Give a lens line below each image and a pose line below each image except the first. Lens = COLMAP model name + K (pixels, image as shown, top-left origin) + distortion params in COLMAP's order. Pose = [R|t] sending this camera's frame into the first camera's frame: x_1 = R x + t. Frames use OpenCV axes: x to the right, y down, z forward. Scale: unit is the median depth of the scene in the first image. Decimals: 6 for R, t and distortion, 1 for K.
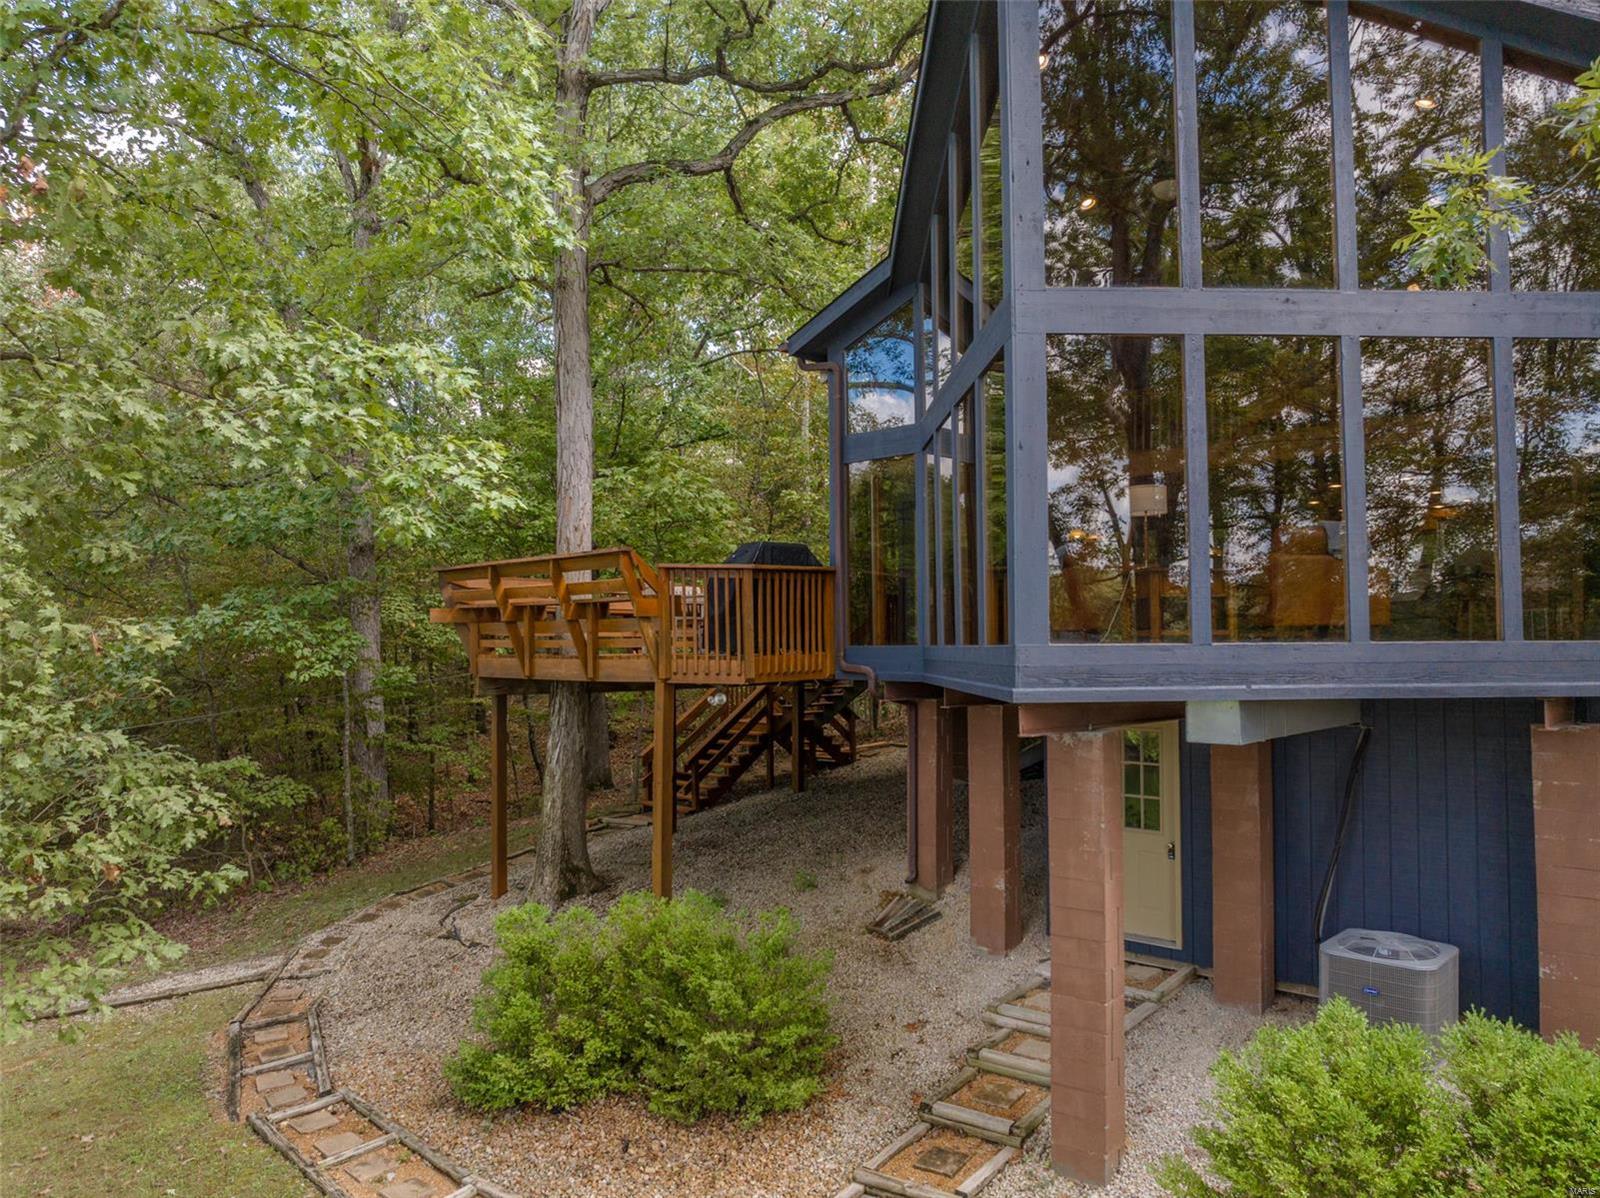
lens RADIAL K [[1119.3, 0, 800.0], [0, 1119.3, 599.0], [0, 0, 1]] dist [-0.036701, 0.002219]
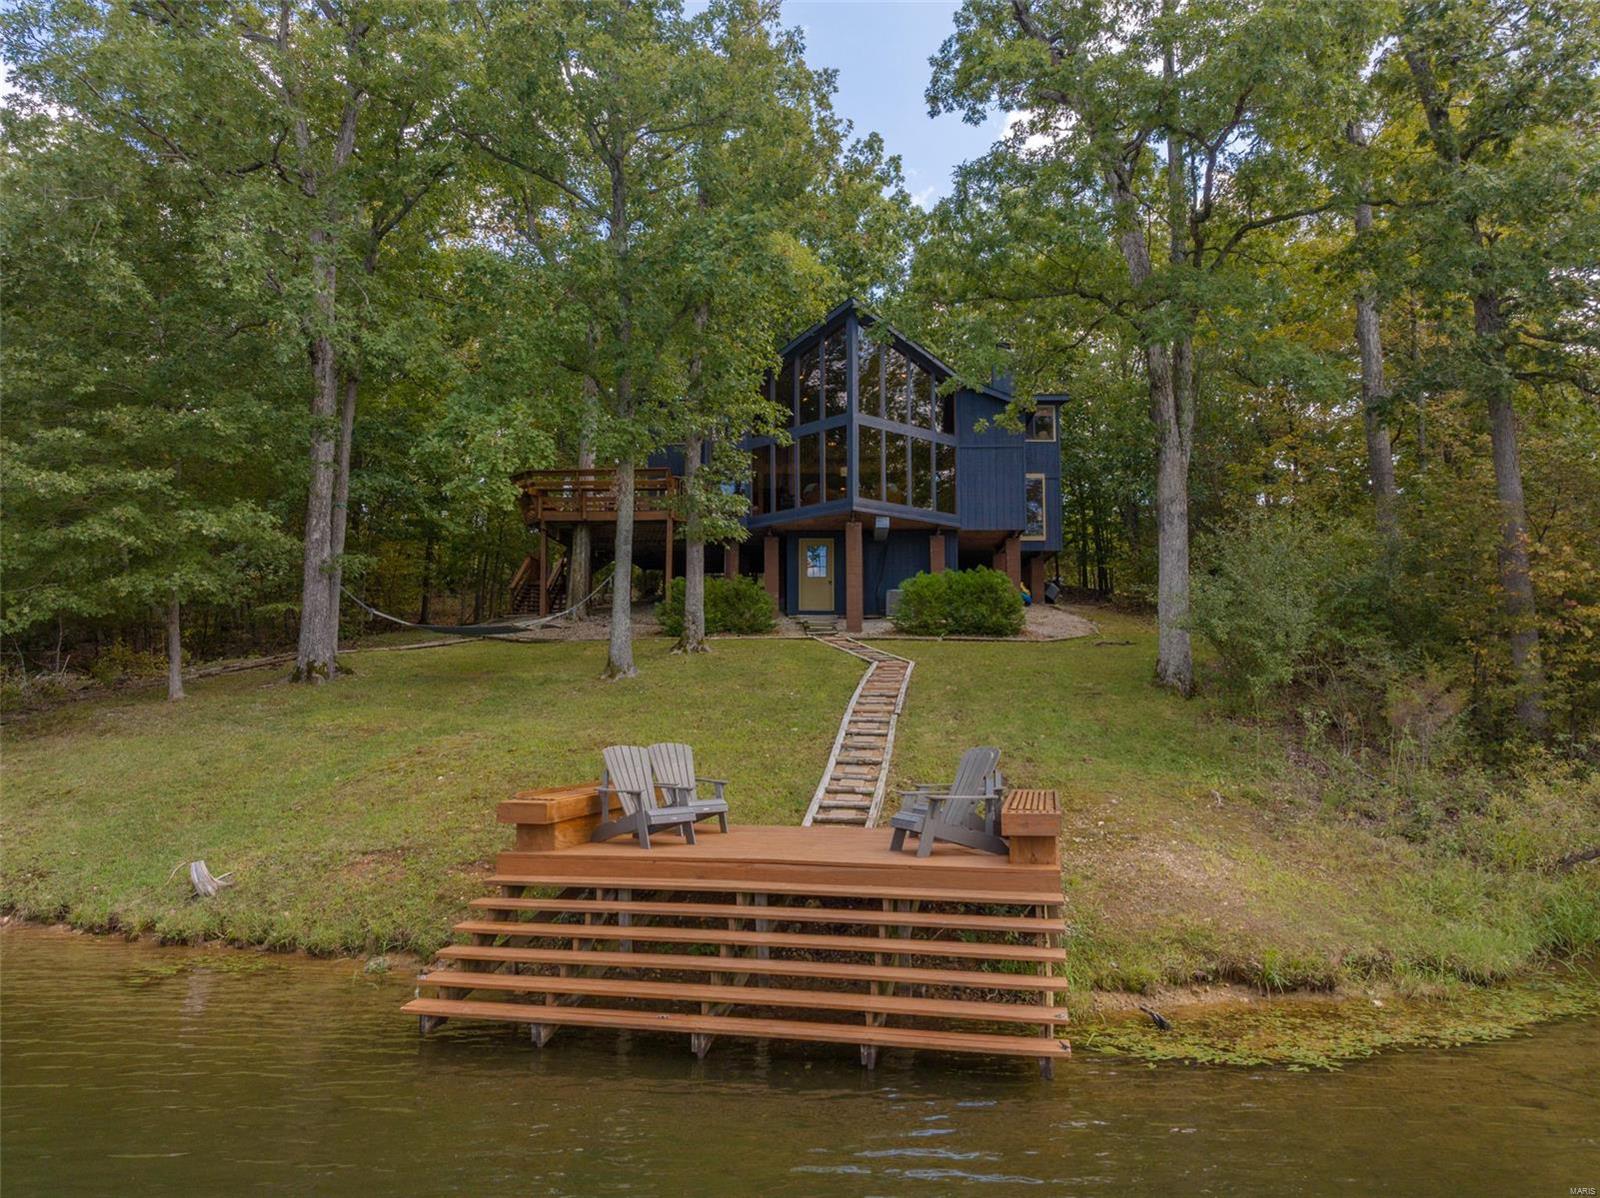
lens RADIAL K [[1119.3, 0, 800.0], [0, 1119.3, 599.0], [0, 0, 1]] dist [-0.036701, 0.002219]
pose [[0.757054, 0.068980, 0.649701, -2.536644], [-0.032601, 0.997161, -0.067883, 0.683122], [-0.652539, 0.030210, 0.757153, -1.945795]]
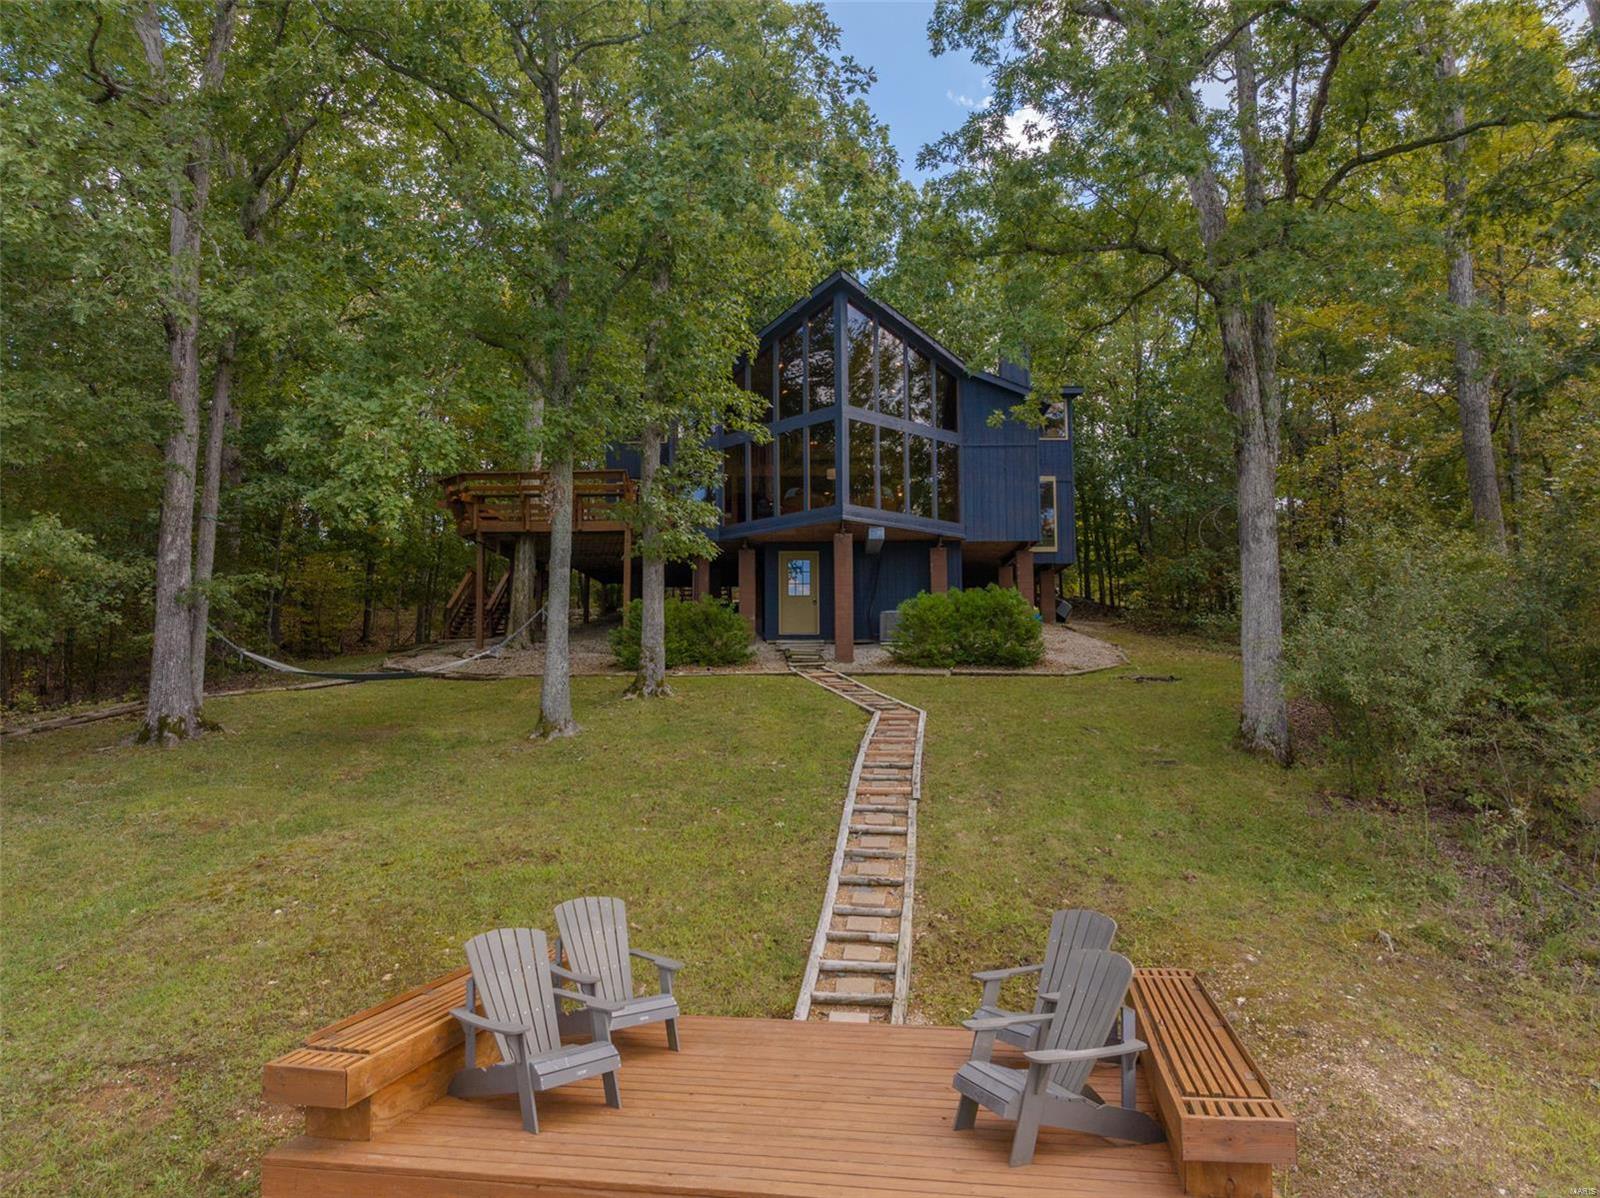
lens RADIAL K [[1119.3, 0, 800.0], [0, 1119.3, 599.0], [0, 0, 1]] dist [-0.036701, 0.002219]
pose [[0.742877, 0.067314, 0.666035, -2.162241], [-0.027724, 0.997172, -0.069858, 0.571447], [-0.668853, 0.033431, 0.742642, -1.481532]]
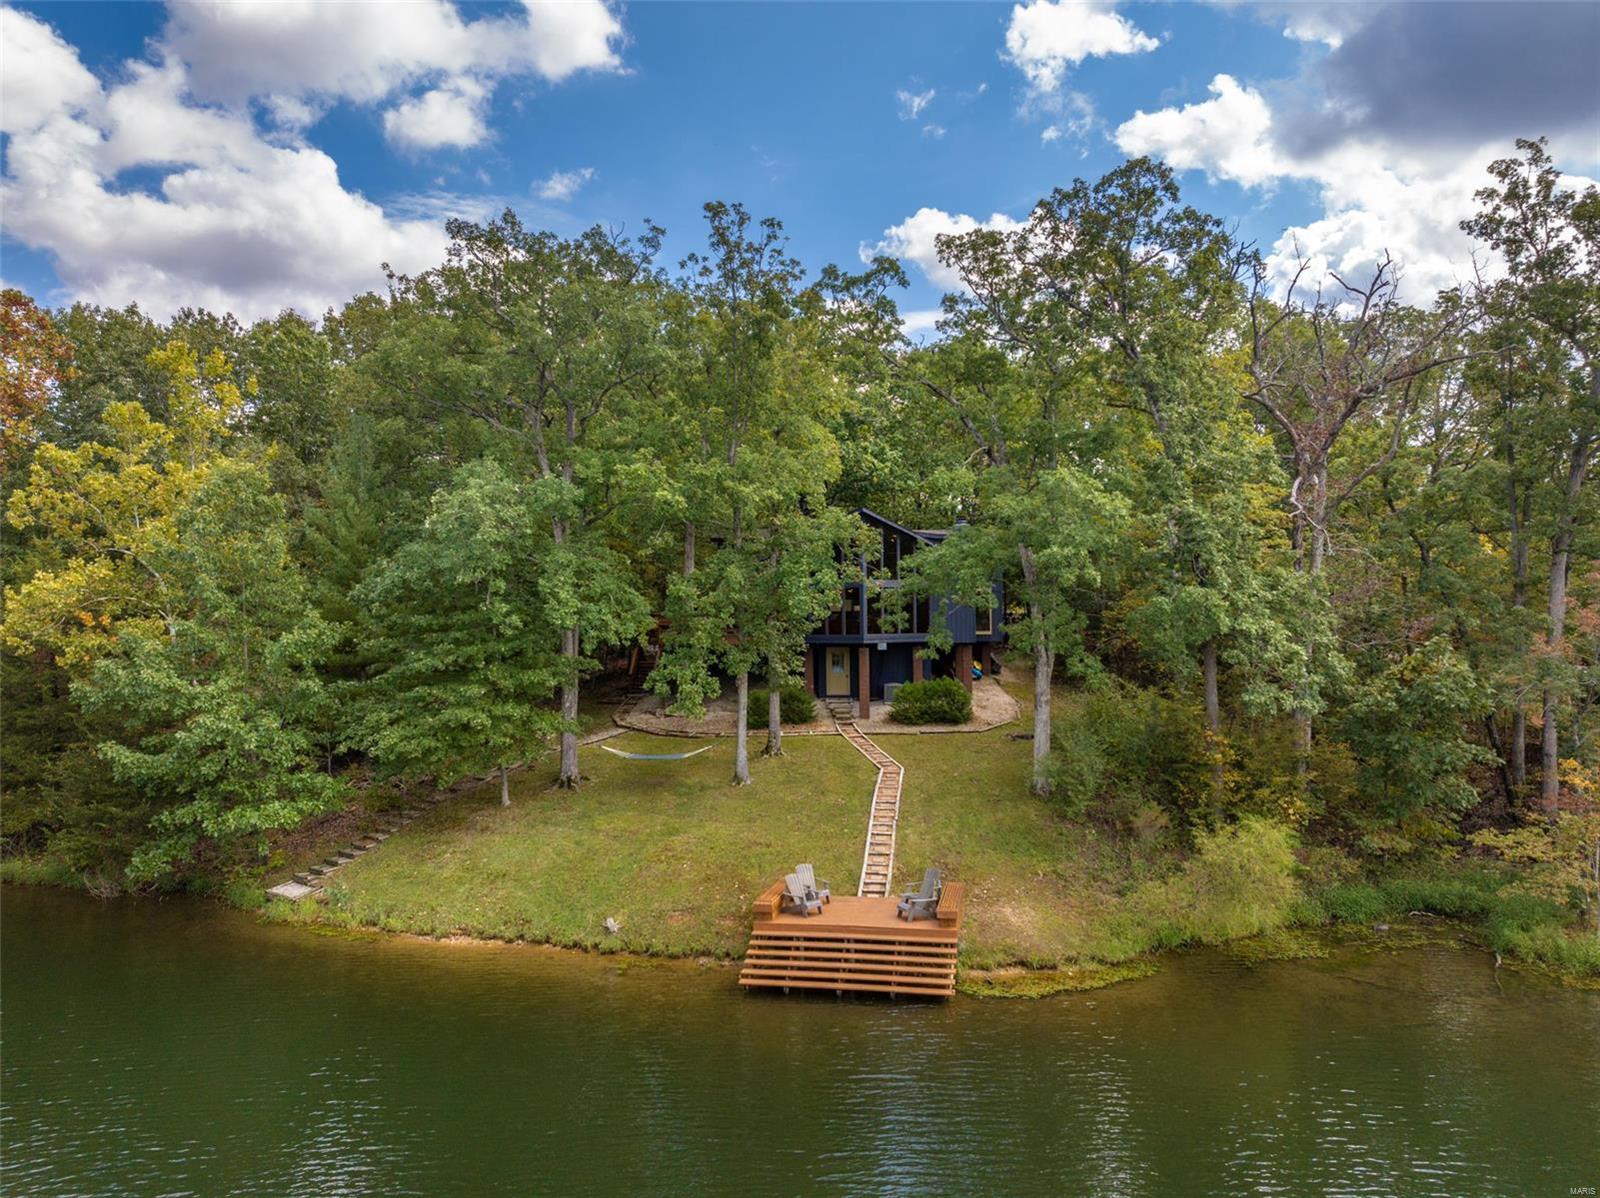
lens RADIAL K [[1119.3, 0, 800.0], [0, 1119.3, 599.0], [0, 0, 1]] dist [-0.036701, 0.002219]
pose [[0.748100, 0.012605, 0.663466, -4.275157], [-0.022134, 0.999737, 0.005964, -0.193022], [-0.663216, -0.019147, 0.748183, -3.527415]]
